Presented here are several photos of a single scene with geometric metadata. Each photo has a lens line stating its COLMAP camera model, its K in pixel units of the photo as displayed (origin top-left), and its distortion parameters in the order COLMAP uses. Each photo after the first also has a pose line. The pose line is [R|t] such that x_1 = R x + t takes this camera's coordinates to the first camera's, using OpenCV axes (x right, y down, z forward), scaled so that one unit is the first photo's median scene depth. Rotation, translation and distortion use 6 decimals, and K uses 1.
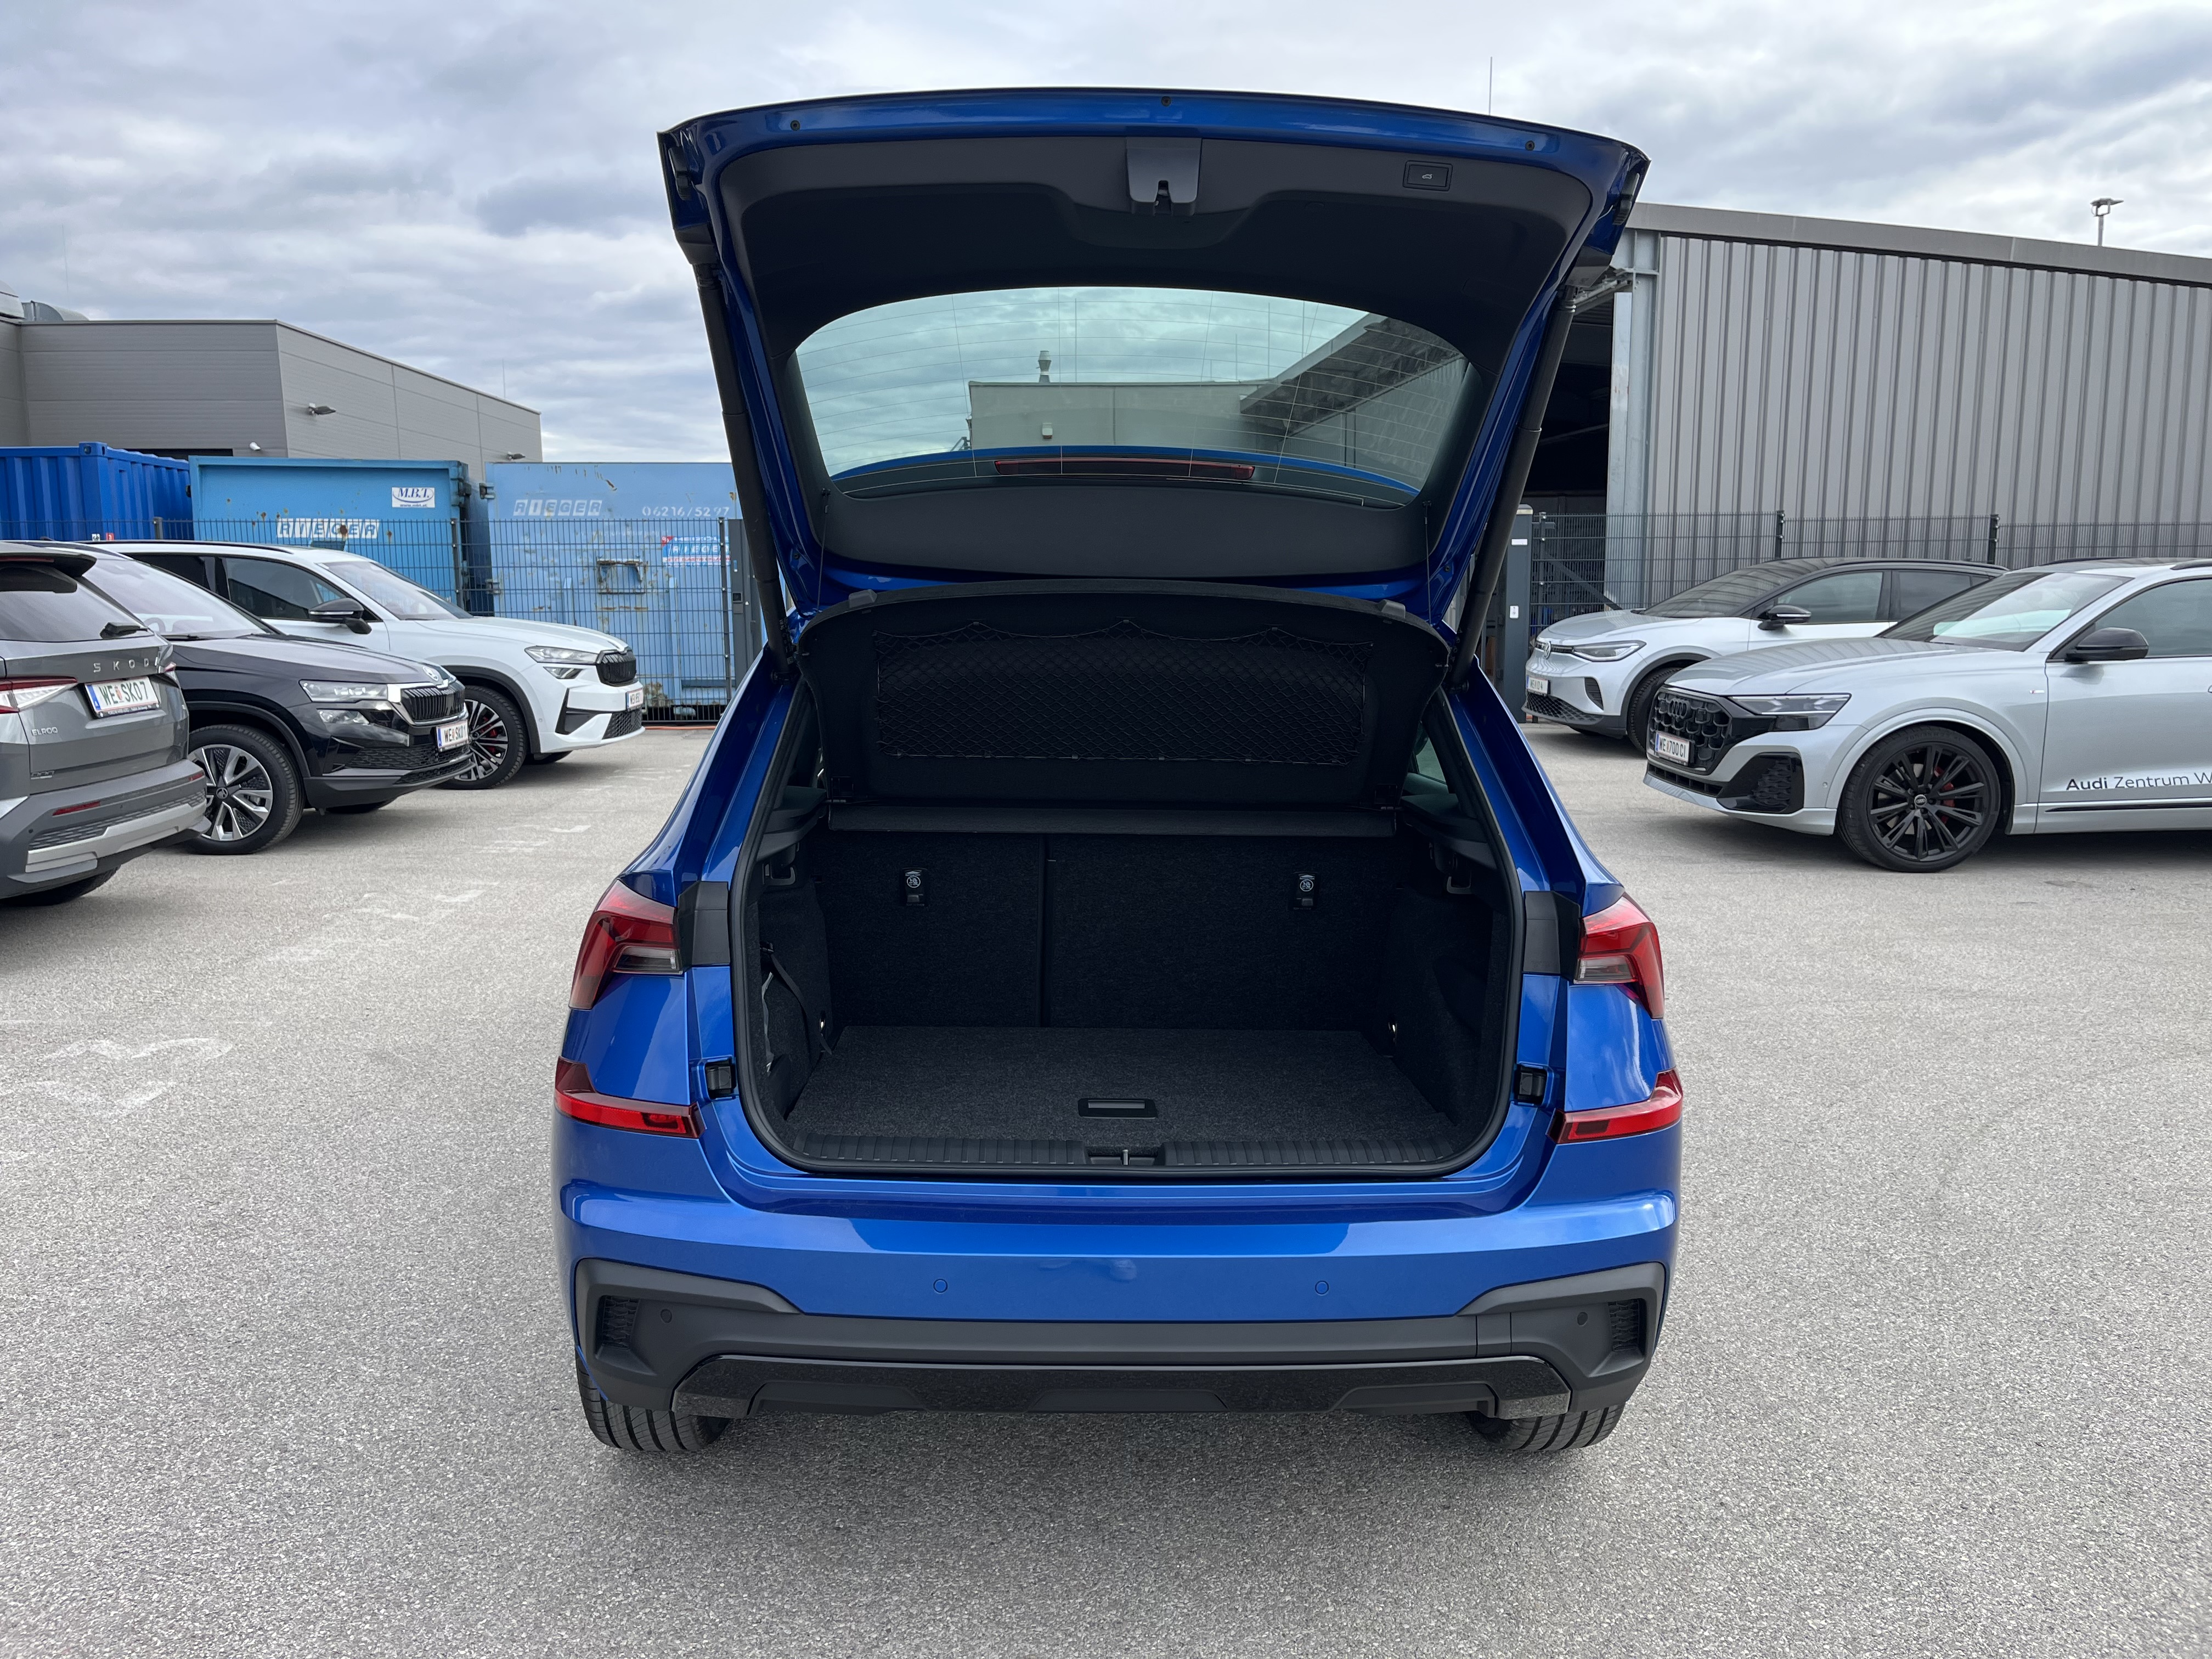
lens RADIAL K [[1633.3, 0, 1090.4], [0, 1633.3, 818.5], [0, 0, 1]] dist [0.068296, -0.094506]
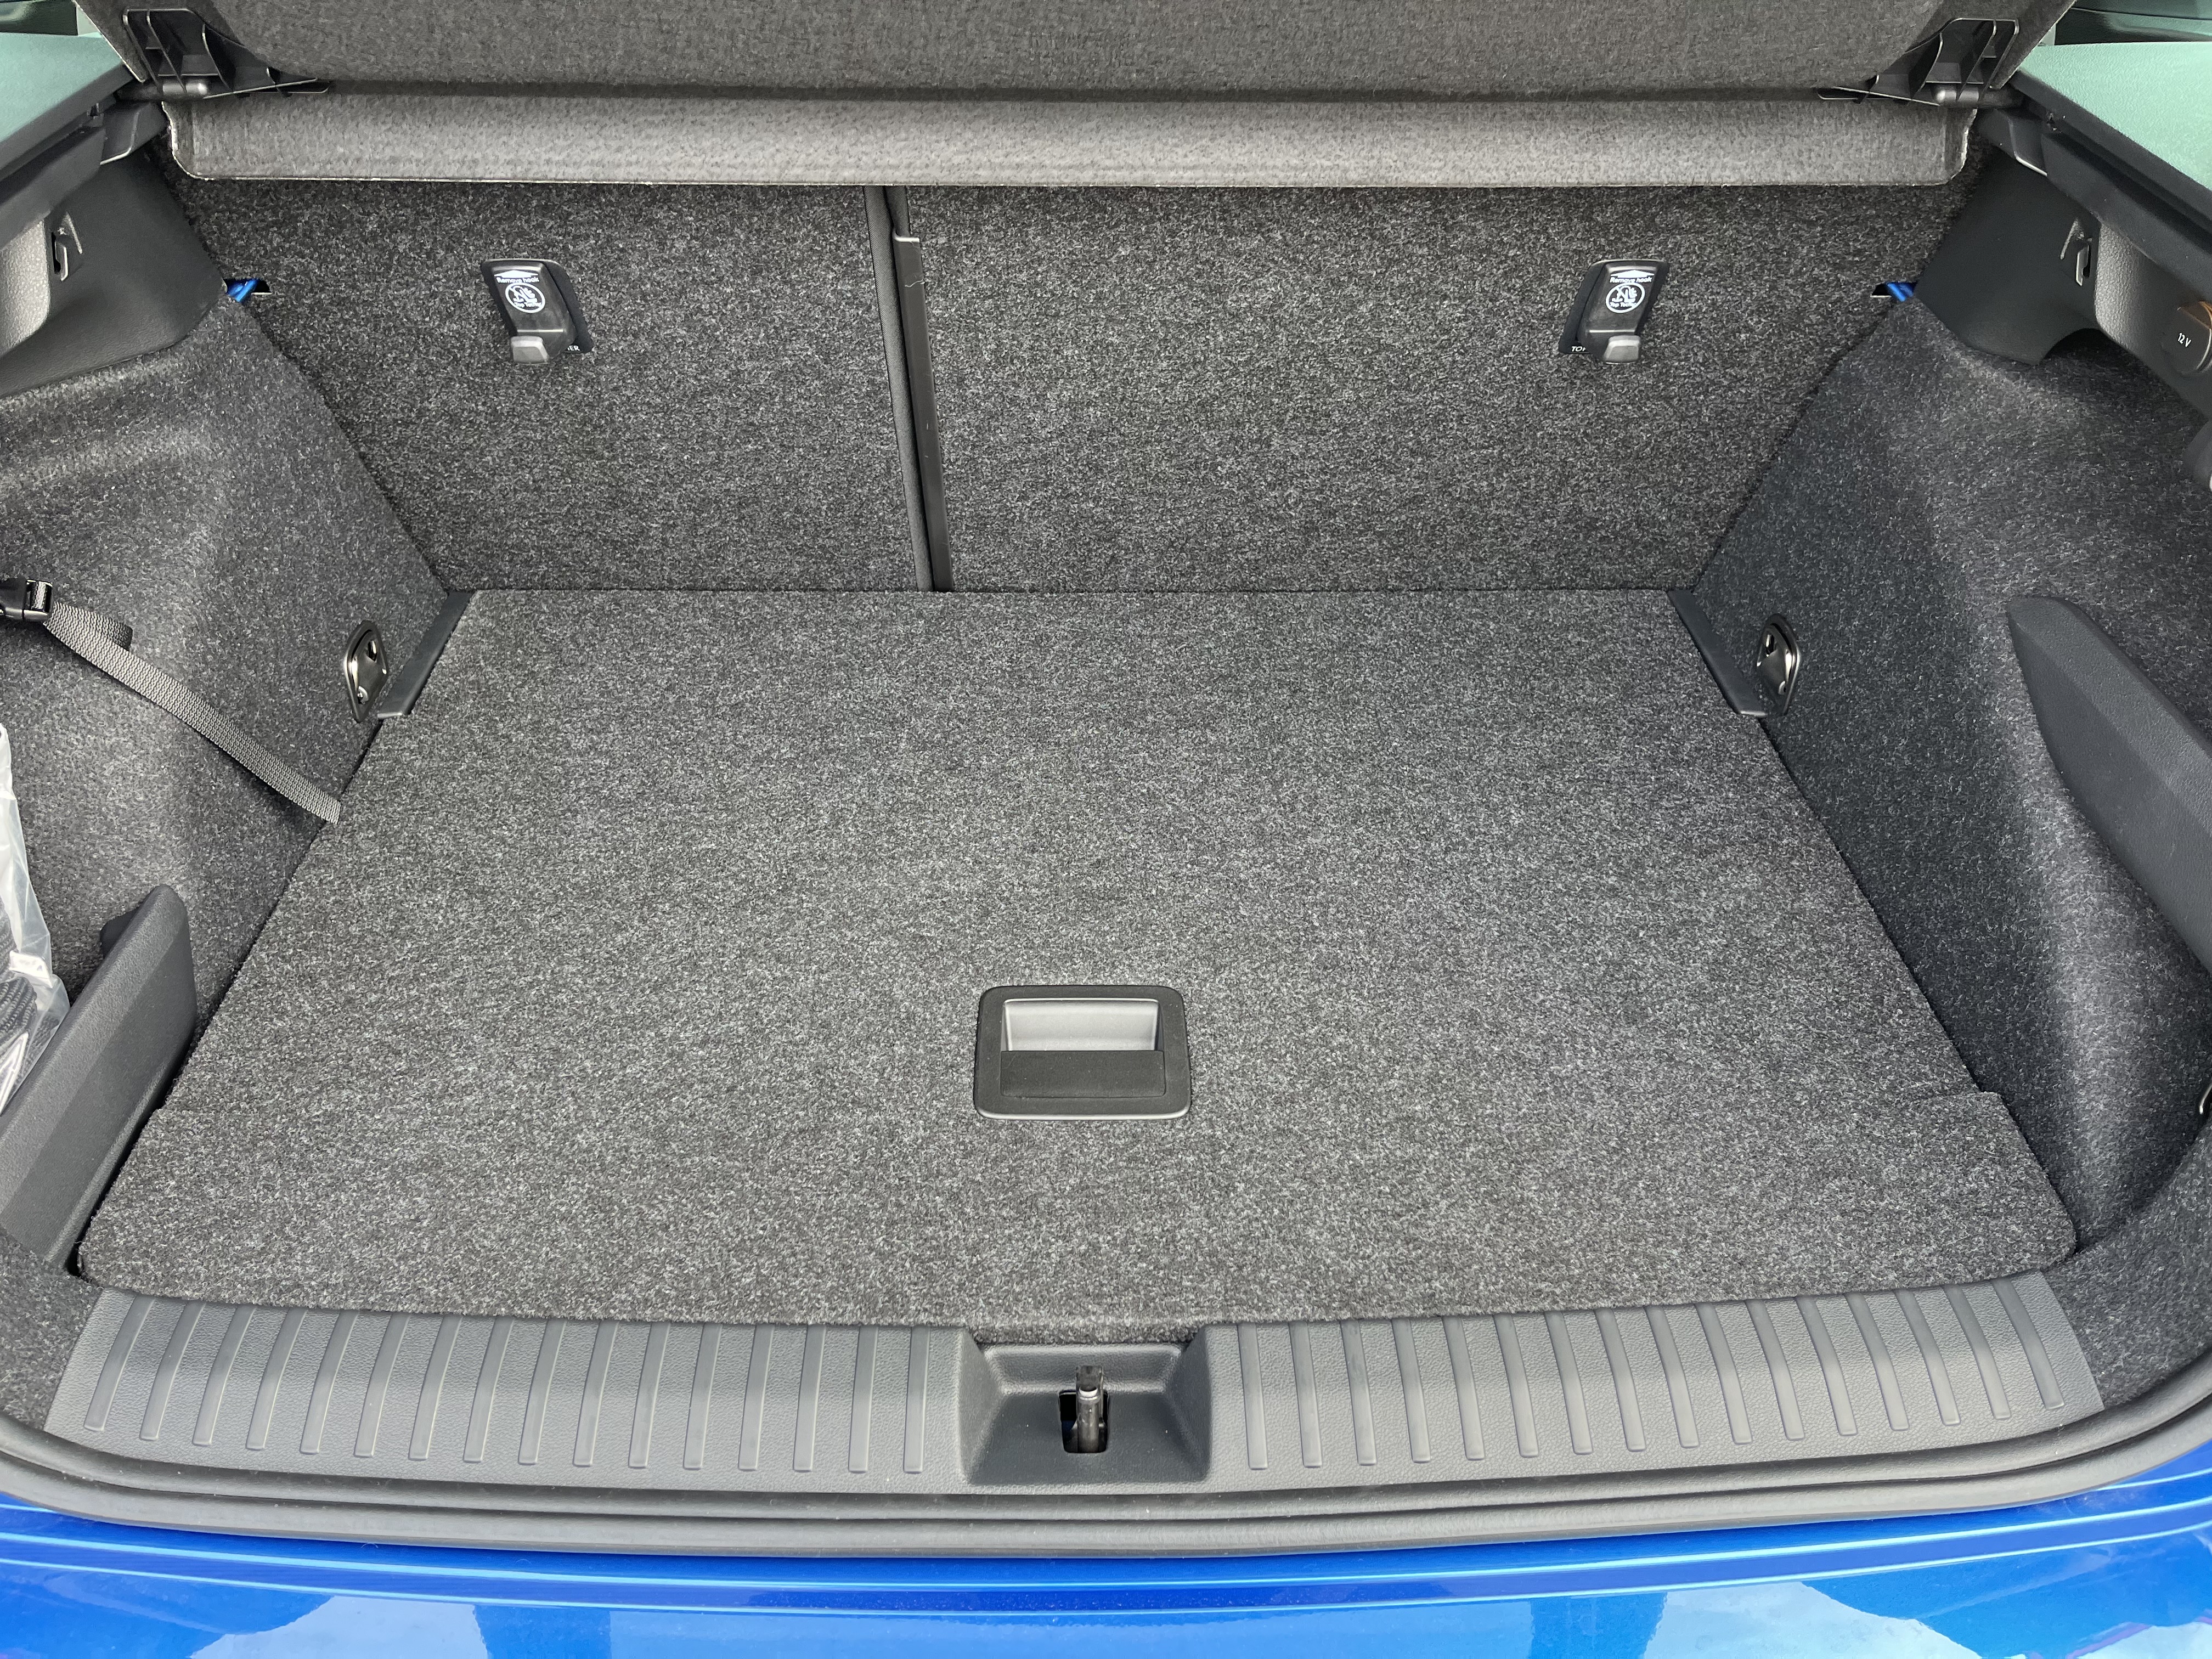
lens RADIAL K [[1650.7, 0, 1095.9], [0, 1650.7, 823.9], [0, 0, 1]] dist [0.076668, -0.105609]
pose [[0.999885, 0.004011, -0.014631, 0.022674], [0.004297, 0.850040, 0.526700, -0.056519], [0.014549, -0.526702, 0.849925, 0.655365]]
